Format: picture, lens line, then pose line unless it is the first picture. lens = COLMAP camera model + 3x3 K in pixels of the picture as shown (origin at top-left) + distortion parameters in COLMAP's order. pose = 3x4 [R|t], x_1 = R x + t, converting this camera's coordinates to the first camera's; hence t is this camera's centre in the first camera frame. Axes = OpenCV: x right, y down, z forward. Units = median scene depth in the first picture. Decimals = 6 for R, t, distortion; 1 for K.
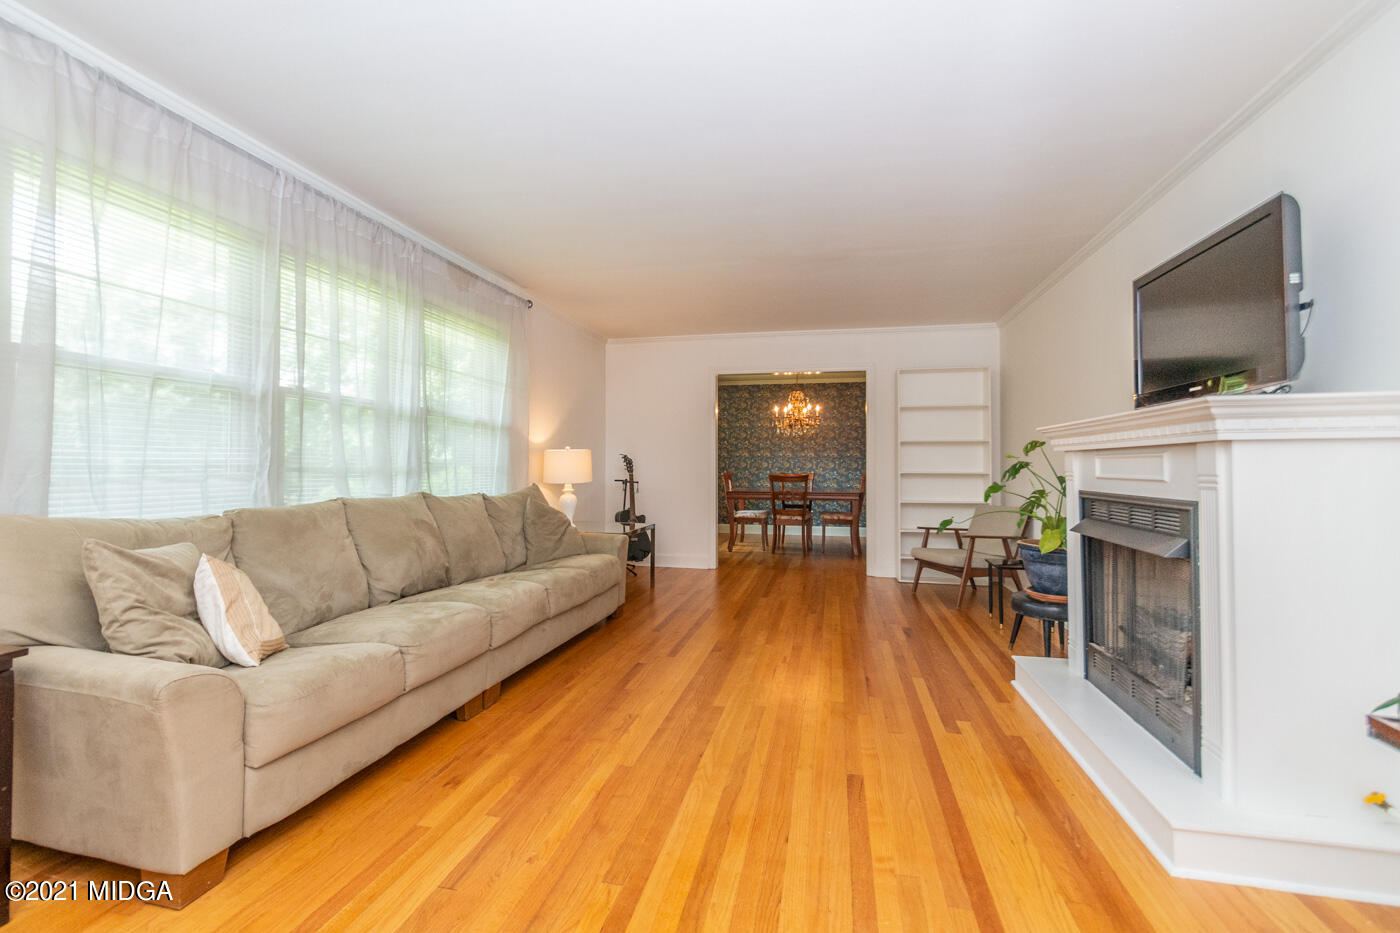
lens RADIAL K [[617.5, 0, 697.8], [0, 617.5, 450.8], [0, 0, 1]] dist [-0.001379, -0.000560]
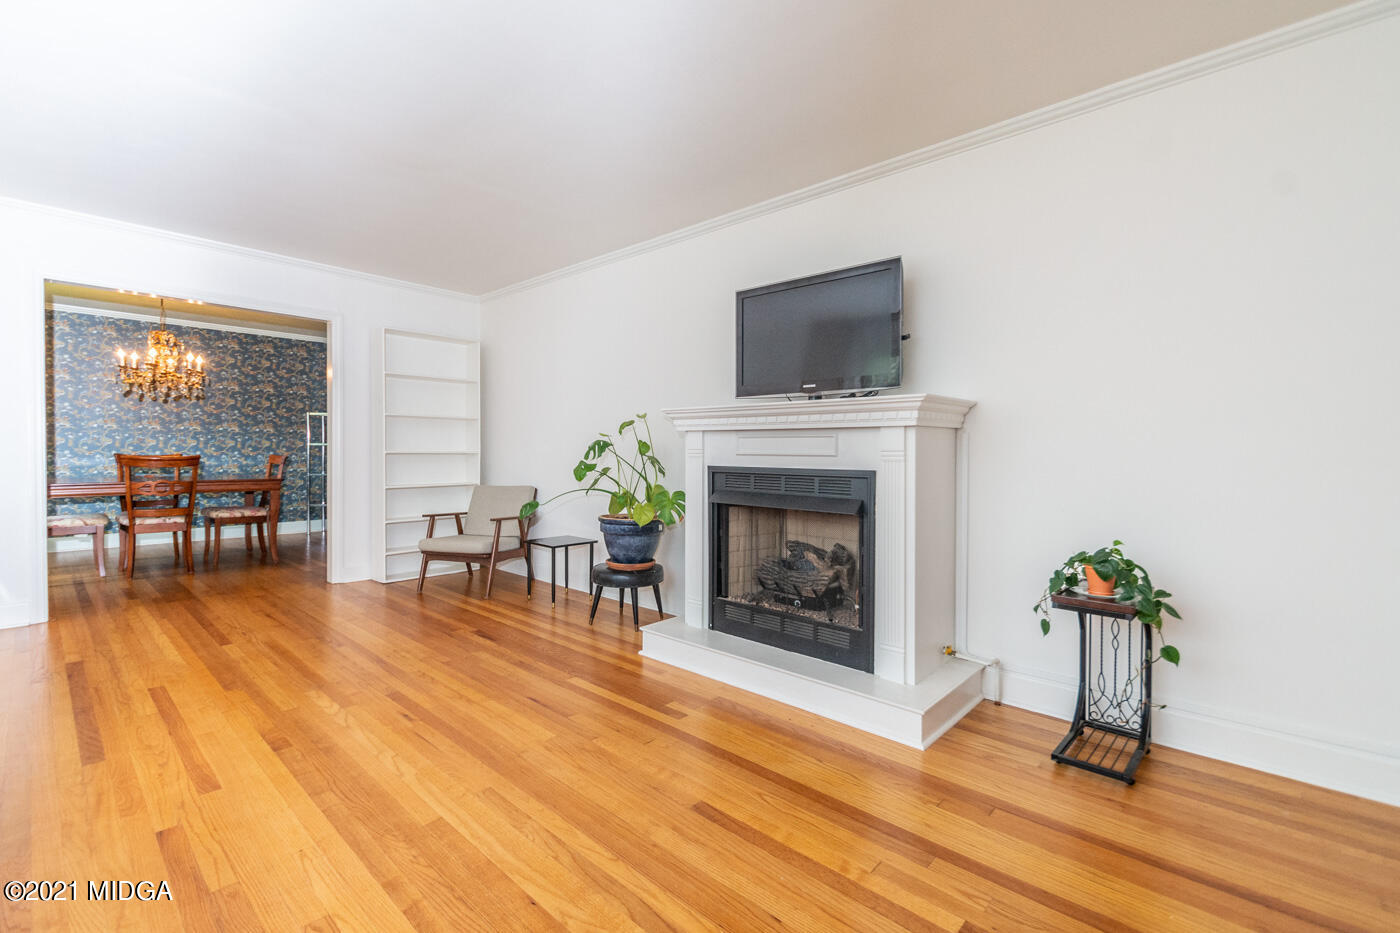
lens RADIAL K [[611.1, 0, 700.0], [0, 611.1, 466.5], [0, 0, 1]] dist [0.011026, -0.000196]
pose [[0.502130, -0.026402, 0.864389, -0.291343], [-0.025229, 0.998661, 0.045159, 0.011364], [-0.864424, -0.044483, 0.500792, 0.369329]]
